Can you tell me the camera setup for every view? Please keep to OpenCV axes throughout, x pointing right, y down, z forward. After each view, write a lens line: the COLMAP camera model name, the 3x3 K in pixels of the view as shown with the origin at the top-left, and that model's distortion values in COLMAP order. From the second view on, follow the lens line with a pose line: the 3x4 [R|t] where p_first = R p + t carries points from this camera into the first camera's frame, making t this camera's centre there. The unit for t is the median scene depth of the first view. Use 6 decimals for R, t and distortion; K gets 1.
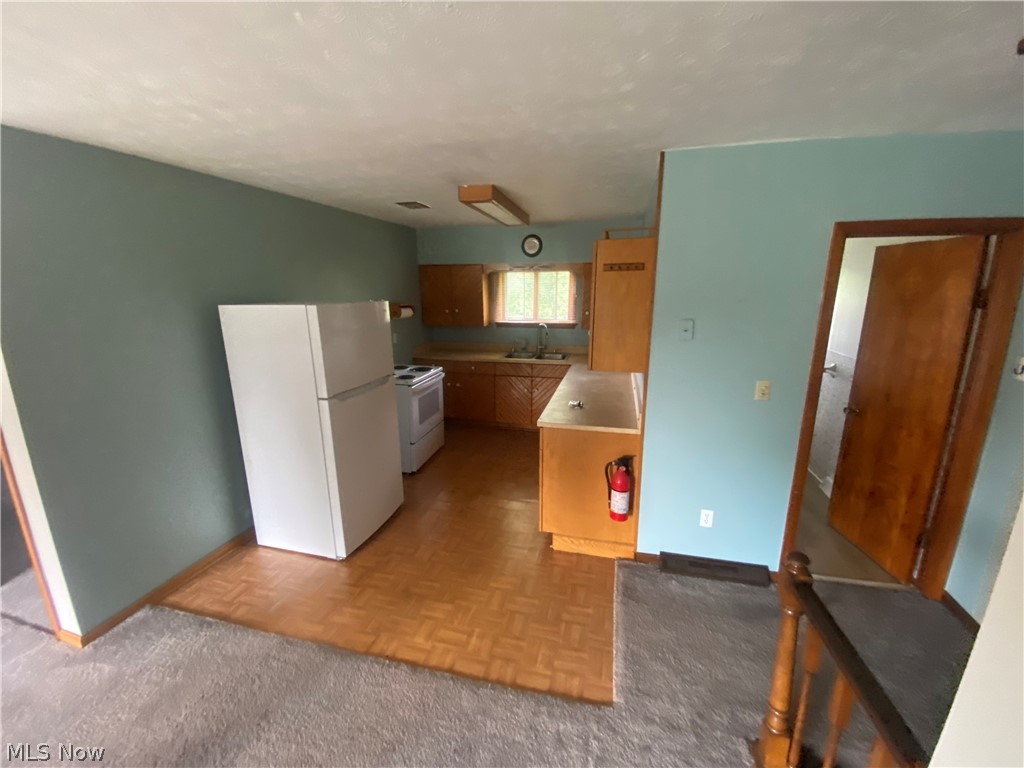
lens RADIAL K [[415.4, 0, 512.0], [0, 415.4, 384.0], [0, 0, 1]] dist [0.018406, -0.019273]
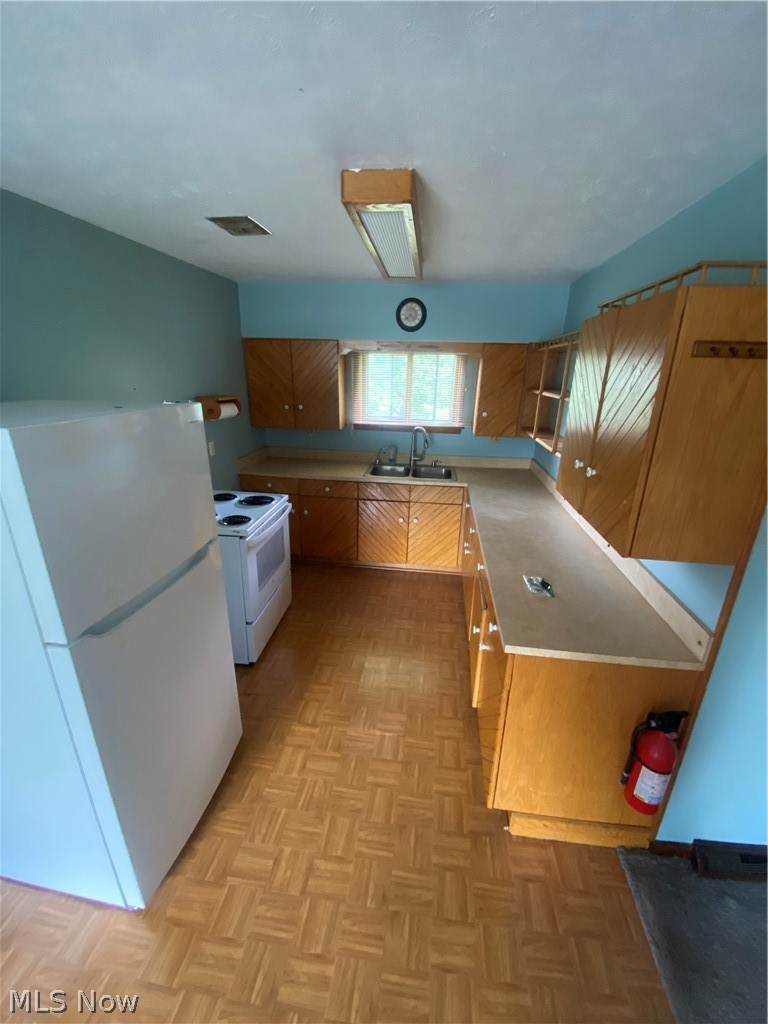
lens RADIAL K [[415.4, 0, 384.0], [0, 415.4, 512.0], [0, 0, 1]] dist [0.018406, -0.019273]
pose [[0.992342, -0.015154, 0.122589, -0.093779], [0.002871, 0.995008, 0.099758, -0.078722], [-0.123489, -0.098642, 0.987431, 0.303901]]
